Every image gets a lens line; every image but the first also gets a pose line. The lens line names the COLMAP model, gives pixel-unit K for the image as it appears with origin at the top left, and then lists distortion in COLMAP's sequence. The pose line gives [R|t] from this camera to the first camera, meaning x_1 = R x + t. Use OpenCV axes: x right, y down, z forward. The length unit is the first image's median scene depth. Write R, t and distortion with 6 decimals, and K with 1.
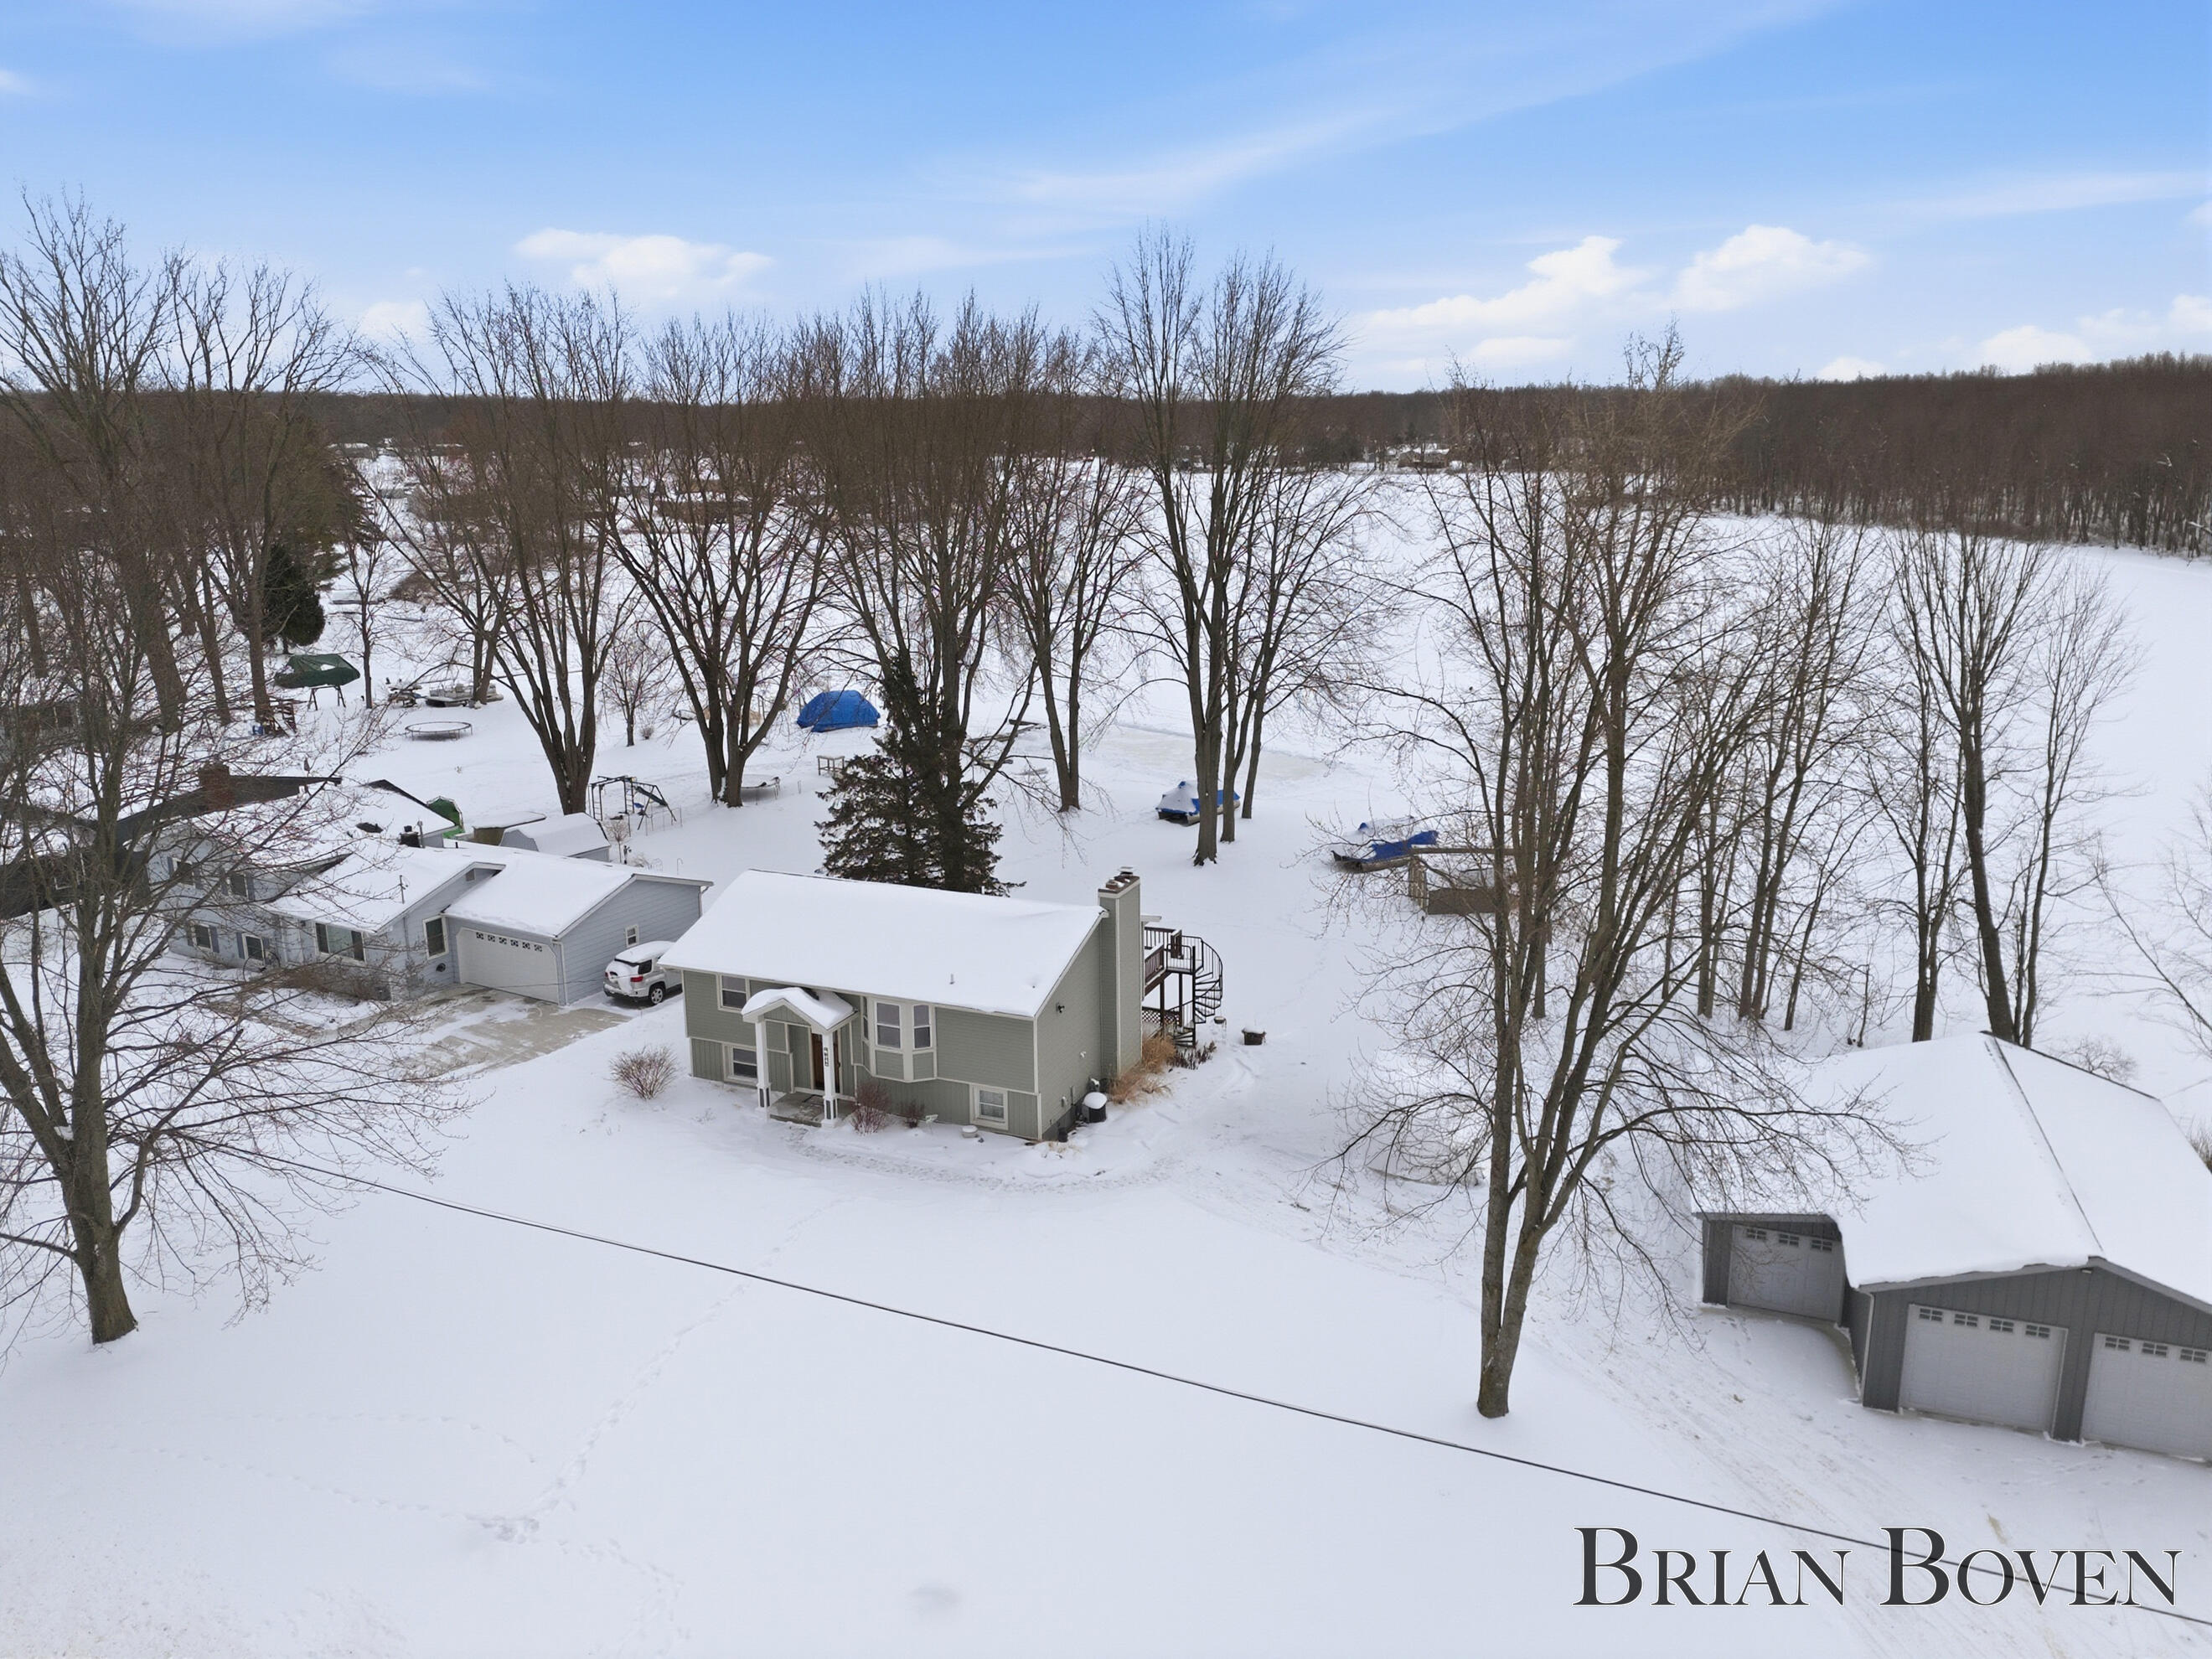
lens RADIAL K [[1706.9, 0, 1103.2], [0, 1706.9, 822.1], [0, 0, 1]] dist [0.101820, -0.091830]
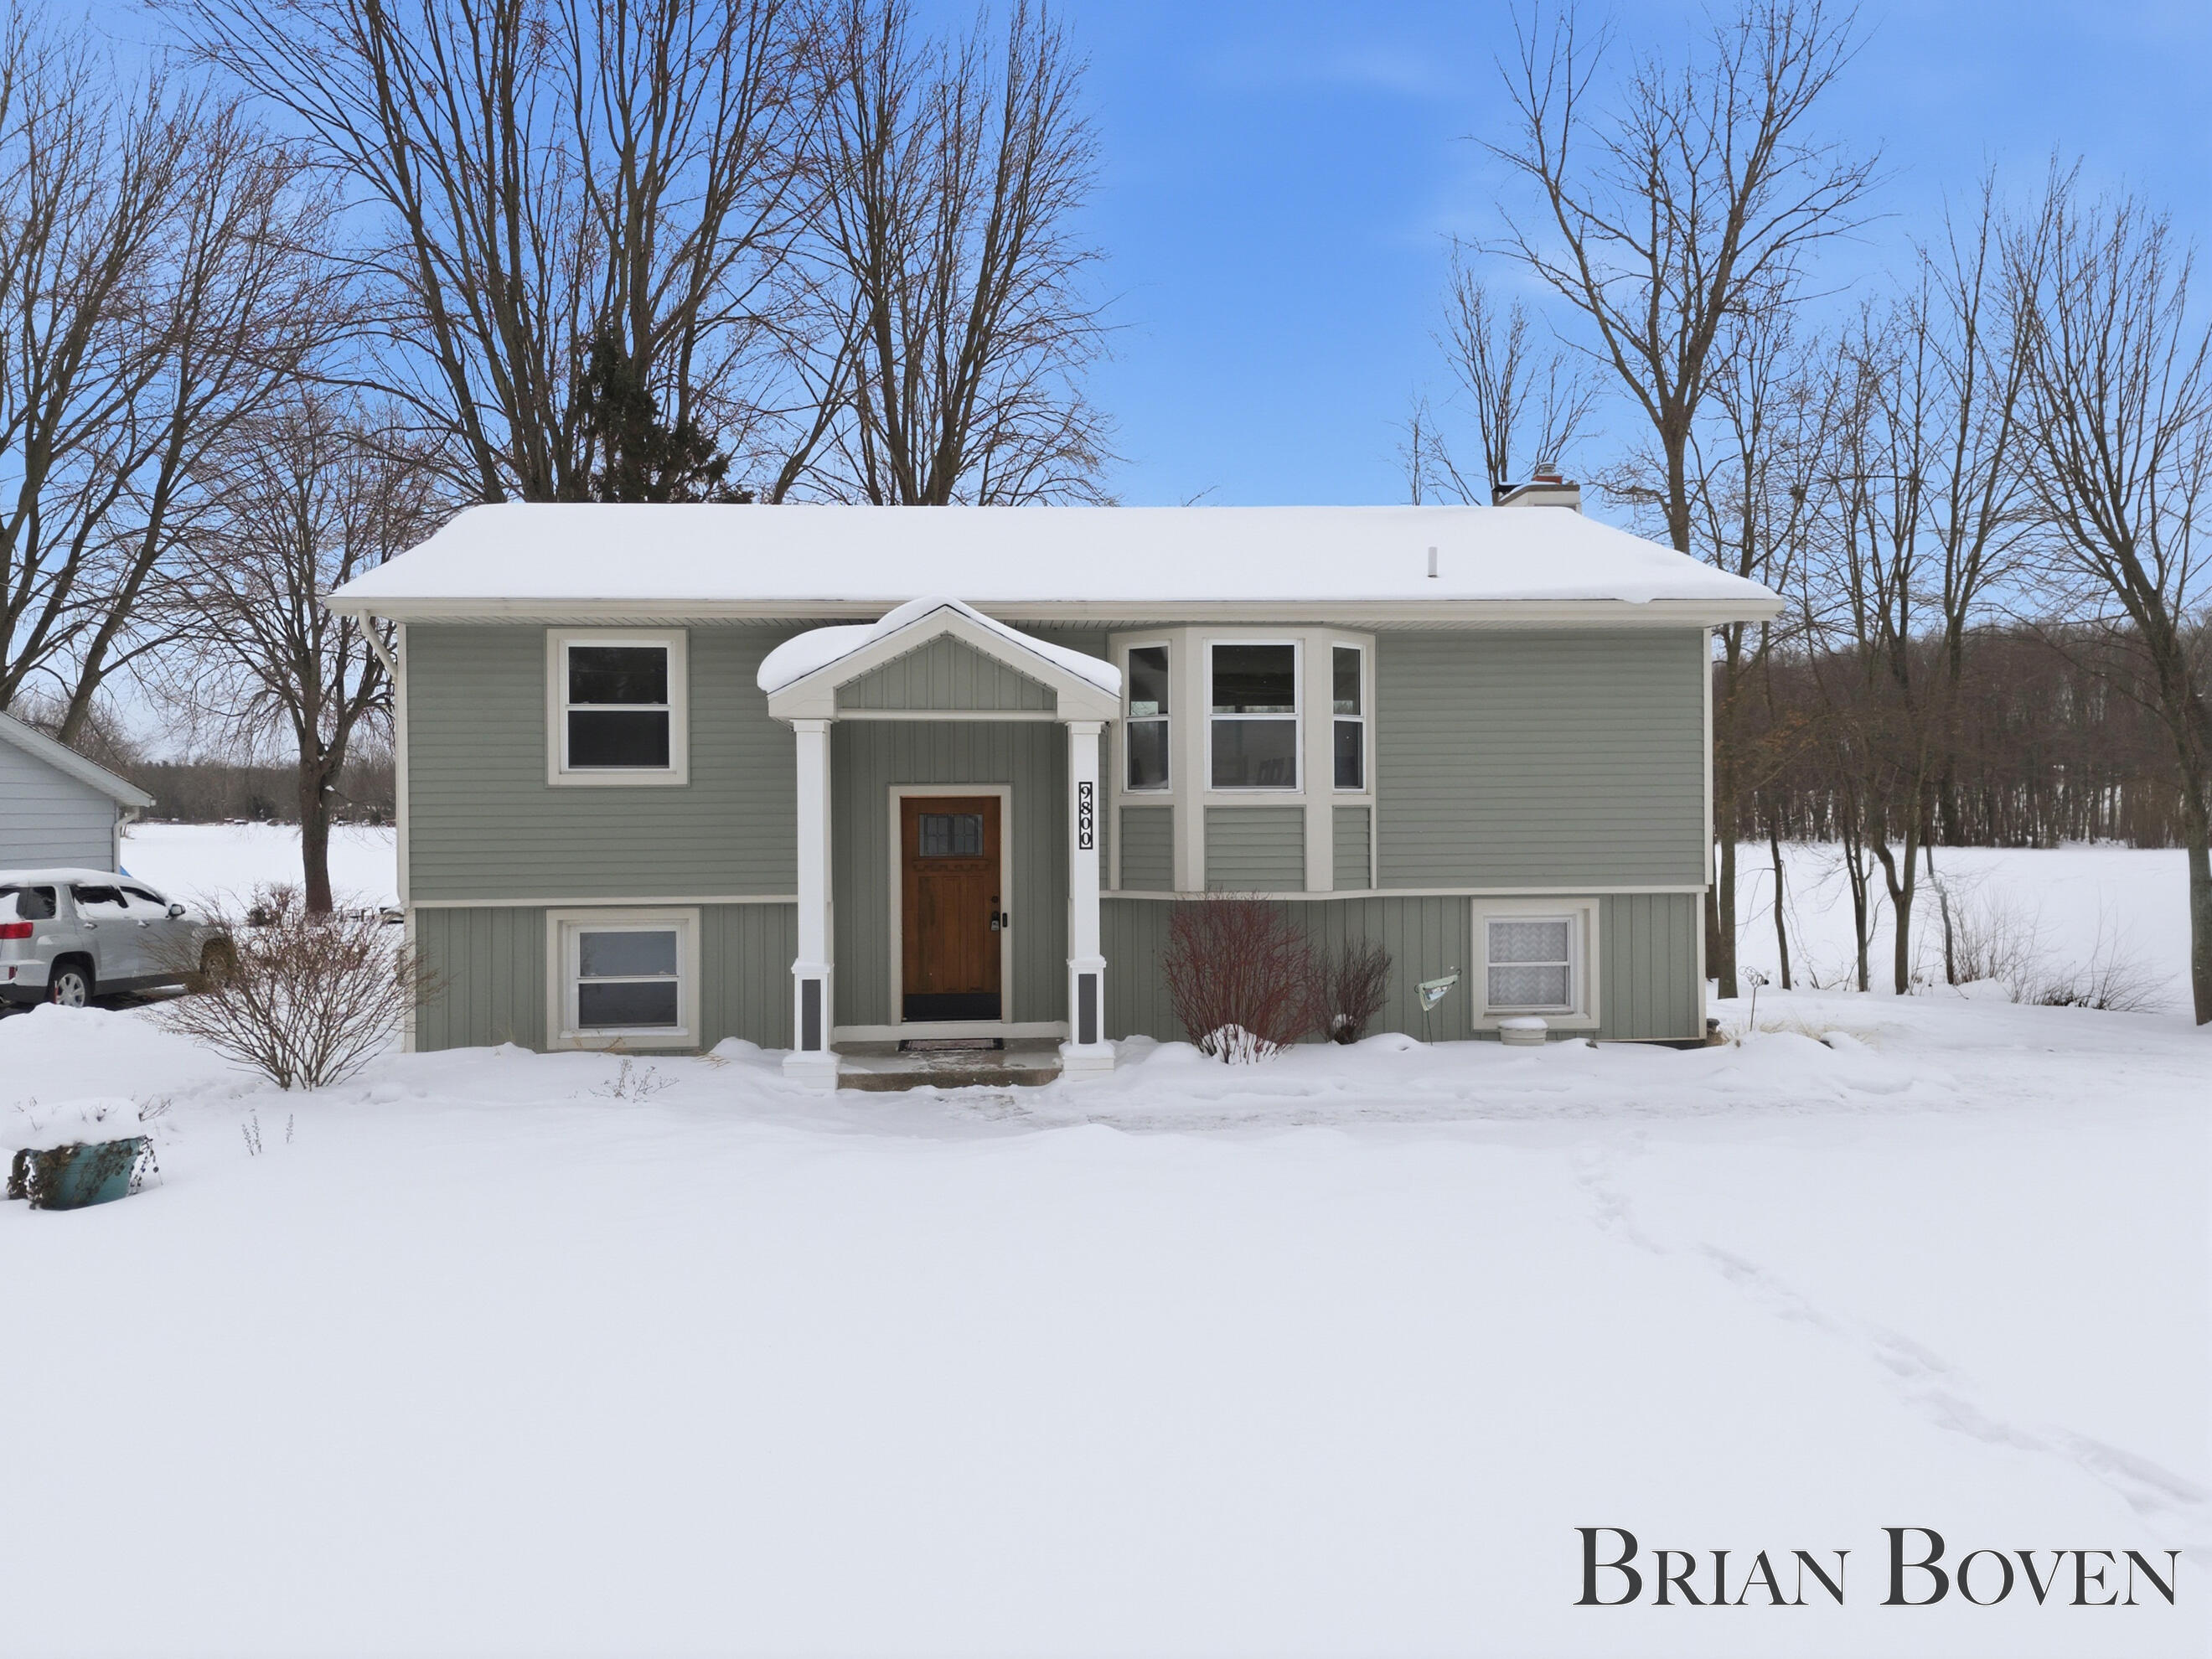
lens RADIAL K [[1706.9, 0, 1103.2], [0, 1706.9, 822.1], [0, 0, 1]] dist [0.101820, -0.091830]
pose [[0.887405, -0.000339, 0.460991, -0.242447], [0.108804, 0.971901, -0.208733, 0.164626], [-0.447967, 0.235388, 0.862507, 0.620857]]
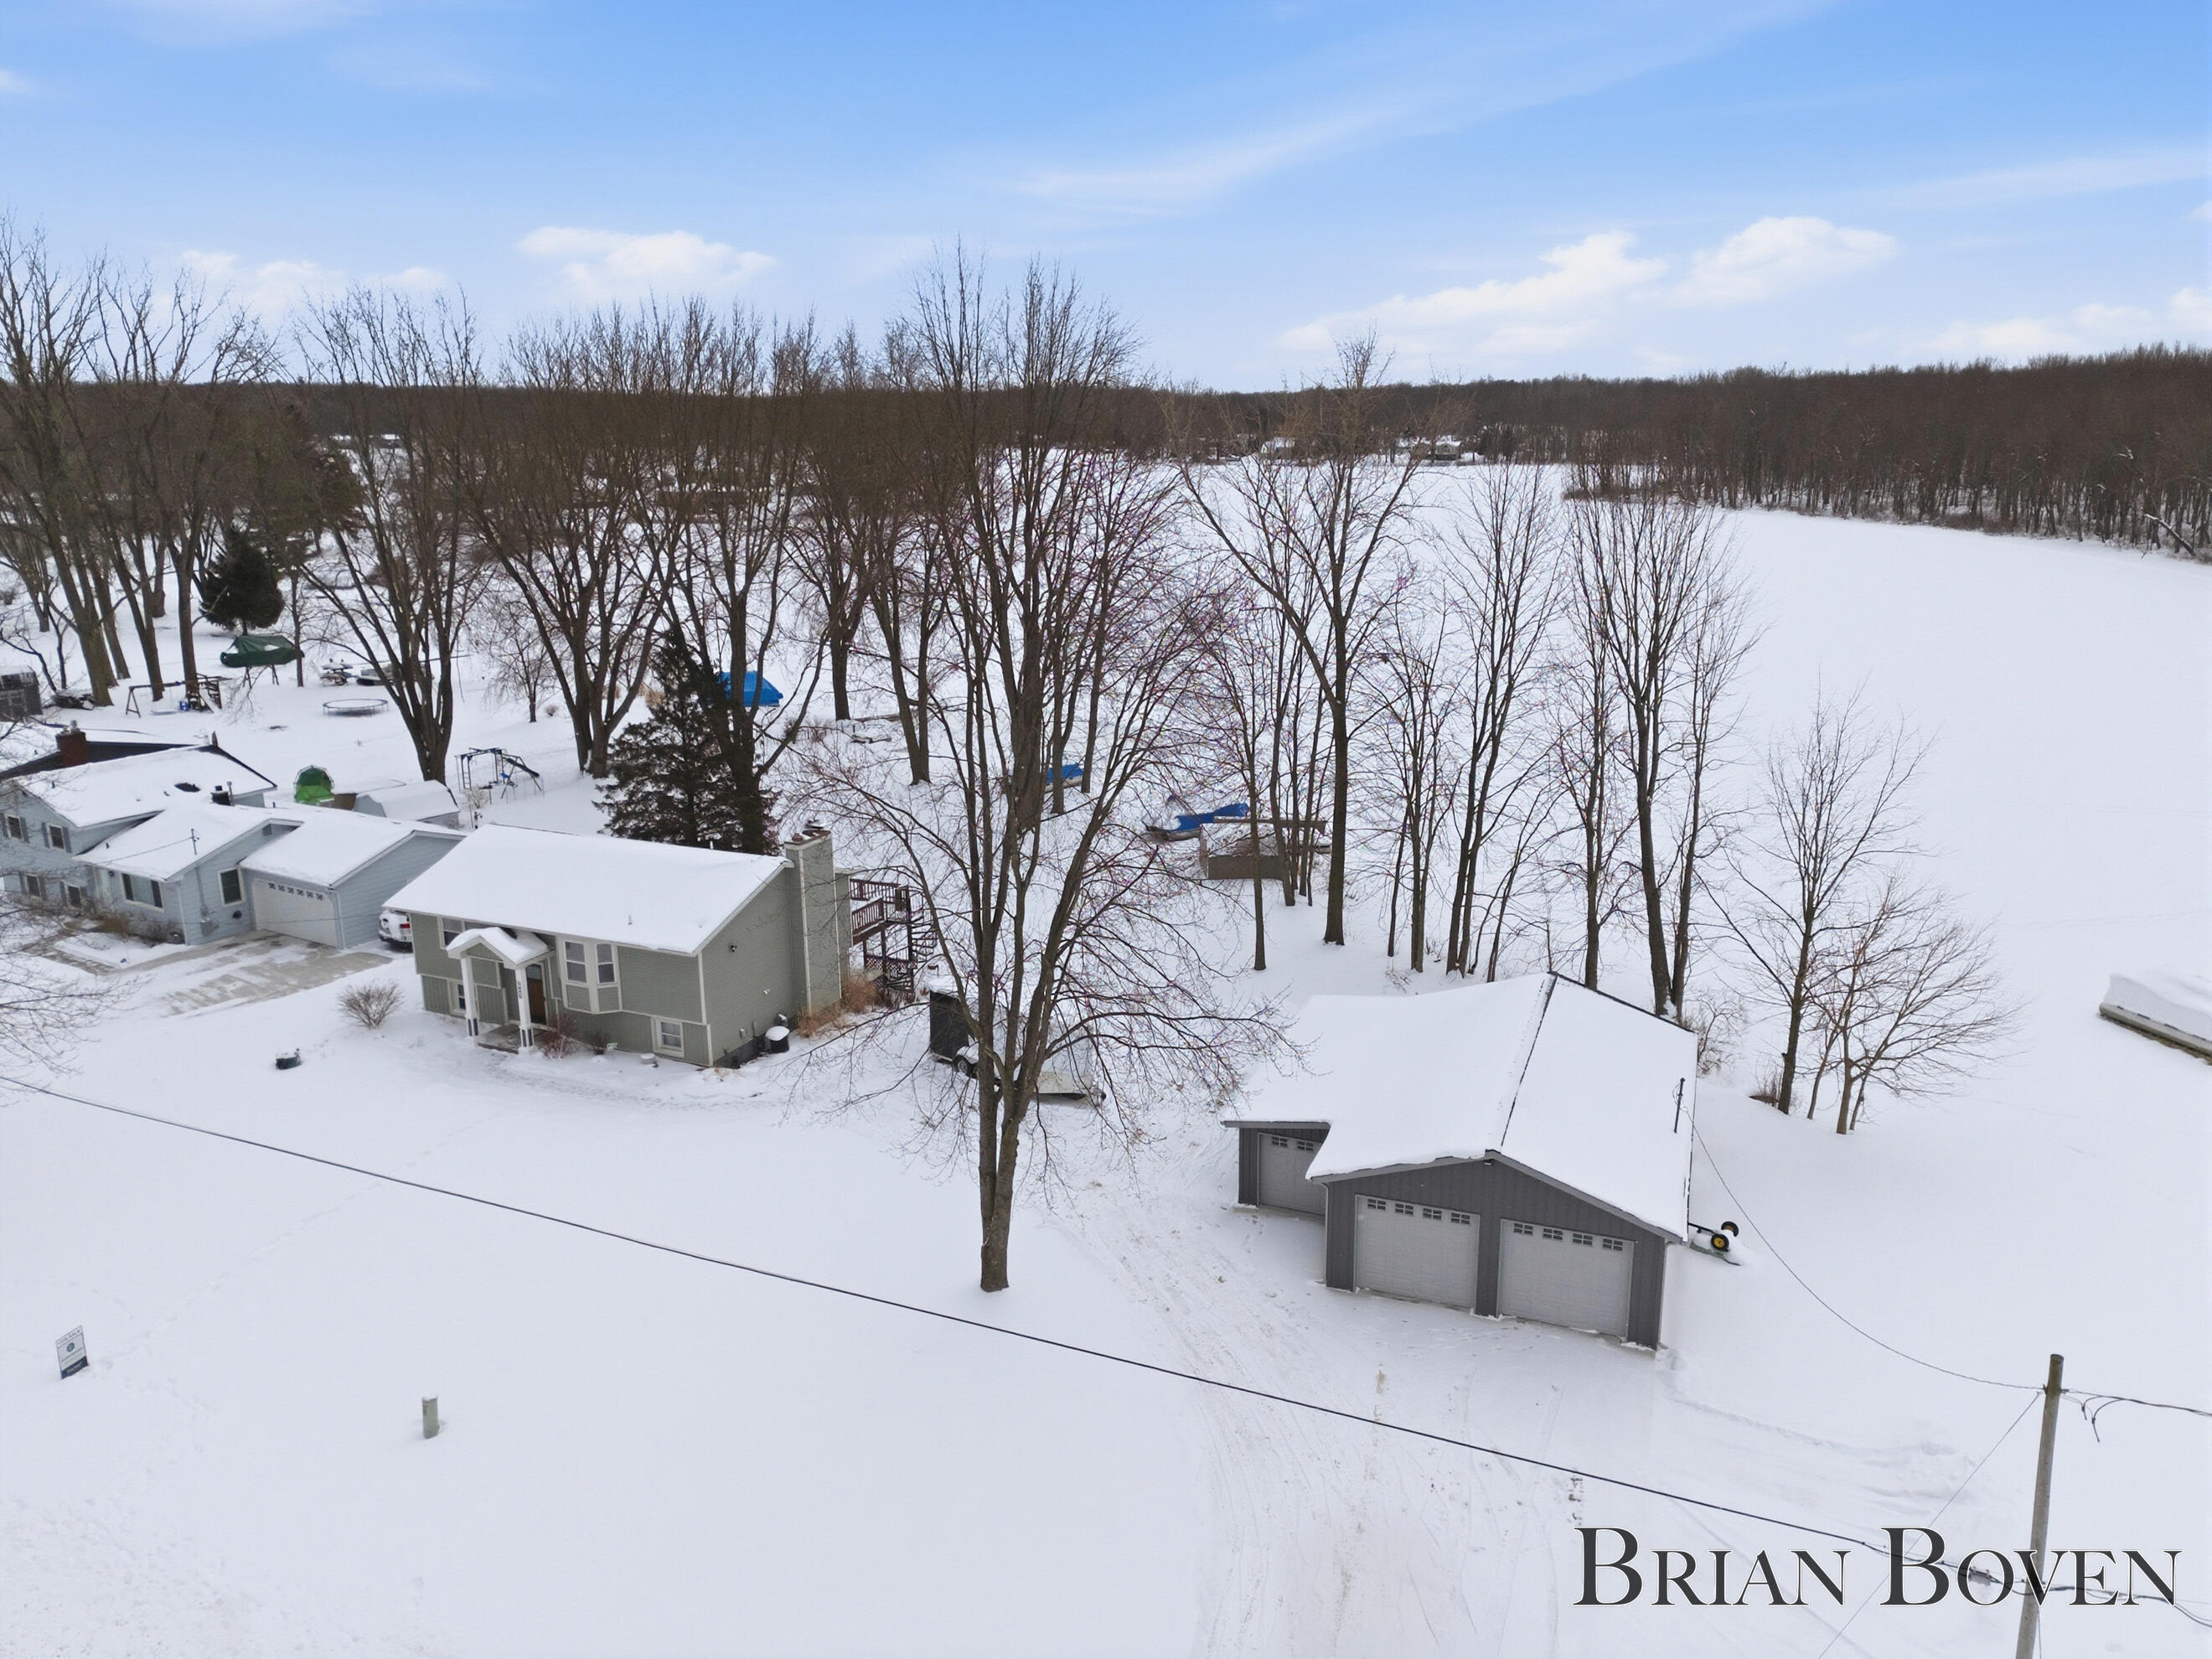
lens RADIAL K [[1706.9, 0, 1103.2], [0, 1706.9, 822.1], [0, 0, 1]] dist [0.101820, -0.091830]
pose [[0.999463, 0.007494, -0.031903, 0.205225], [-0.007354, 0.999963, 0.004497, 0.017634], [0.031936, -0.004260, 0.999481, -0.080240]]
